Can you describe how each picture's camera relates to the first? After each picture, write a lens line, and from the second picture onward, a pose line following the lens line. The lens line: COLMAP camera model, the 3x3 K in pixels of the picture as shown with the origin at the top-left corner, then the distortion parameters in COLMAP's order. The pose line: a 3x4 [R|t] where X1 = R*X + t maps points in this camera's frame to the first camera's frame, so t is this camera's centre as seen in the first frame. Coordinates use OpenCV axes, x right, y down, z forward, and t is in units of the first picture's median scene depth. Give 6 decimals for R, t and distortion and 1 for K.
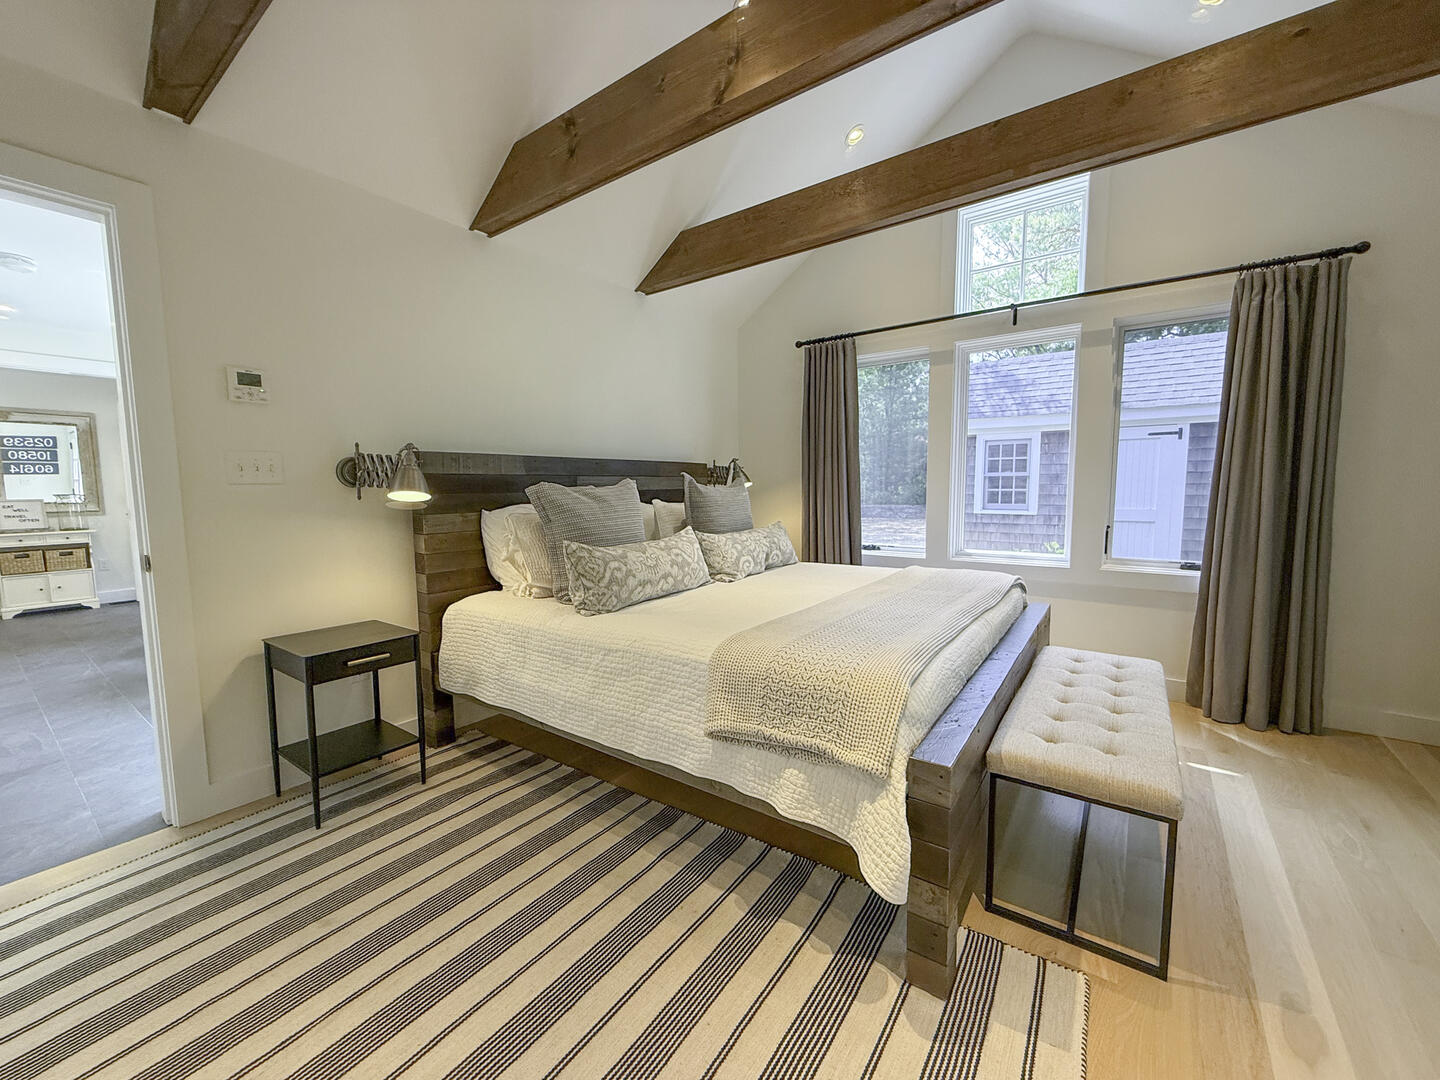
lens RADIAL K [[594.3, 0, 720.0], [0, 594.3, 540.0], [0, 0, 1]] dist [-0.000422, -0.000191]
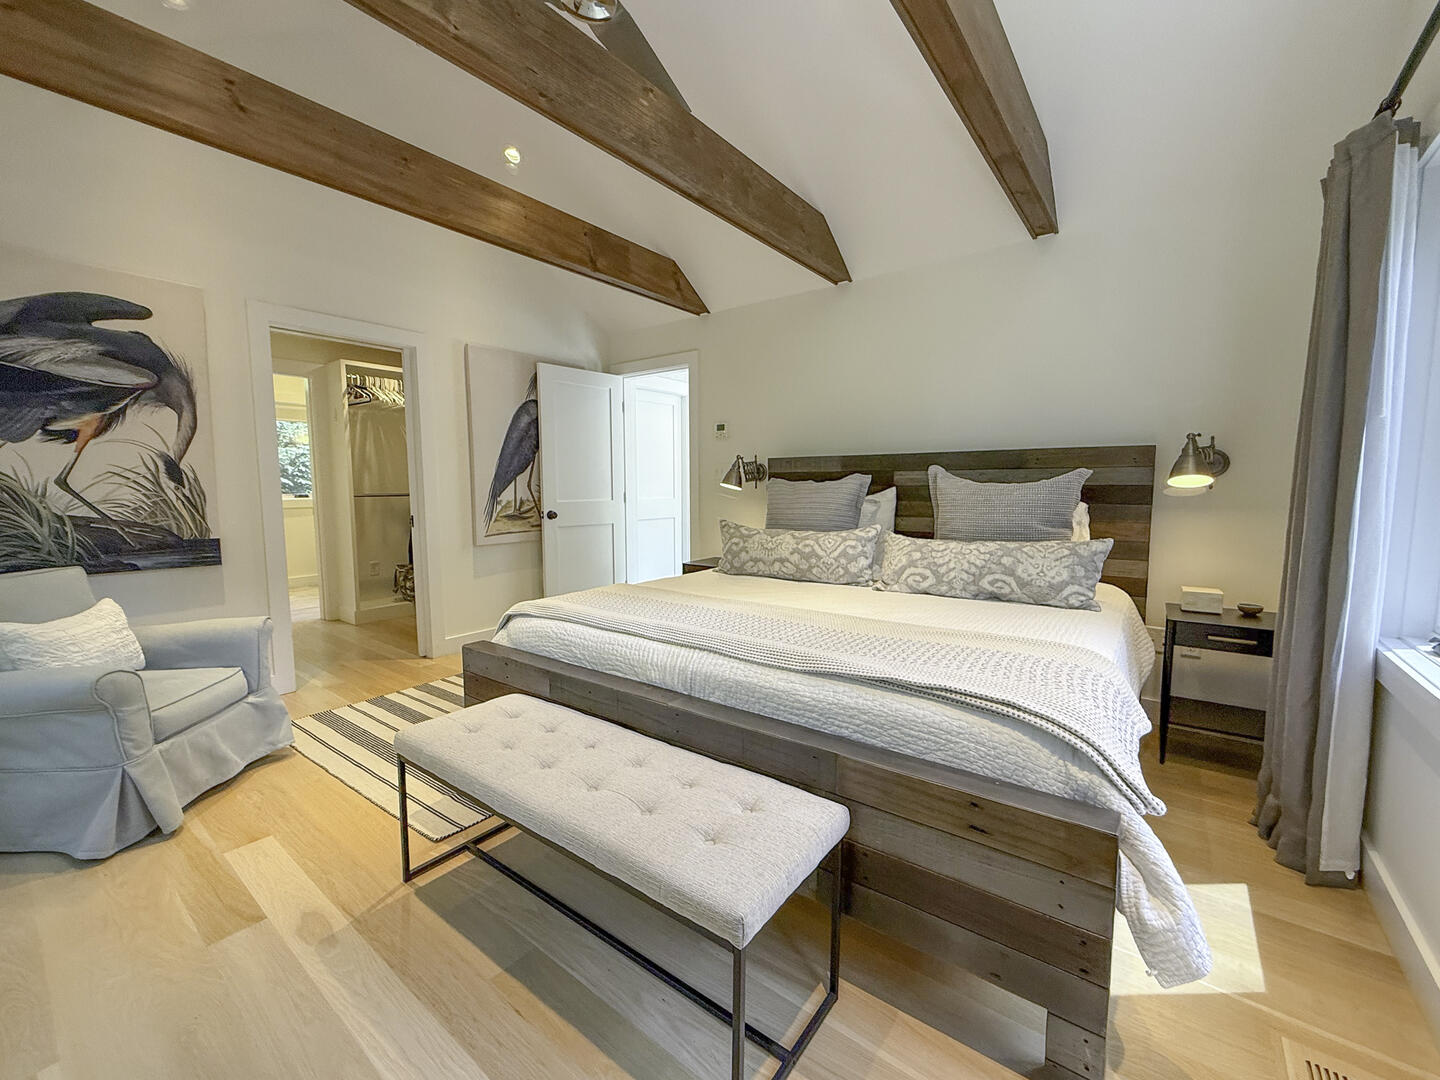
lens RADIAL K [[594.3, 0, 720.0], [0, 594.3, 540.0], [0, 0, 1]] dist [-0.000422, -0.000191]
pose [[-0.052844, 0.112499, -0.992246, 1.128870], [-0.078817, 0.990064, 0.116449, -0.110410], [0.995487, 0.084360, -0.043452, 0.991059]]
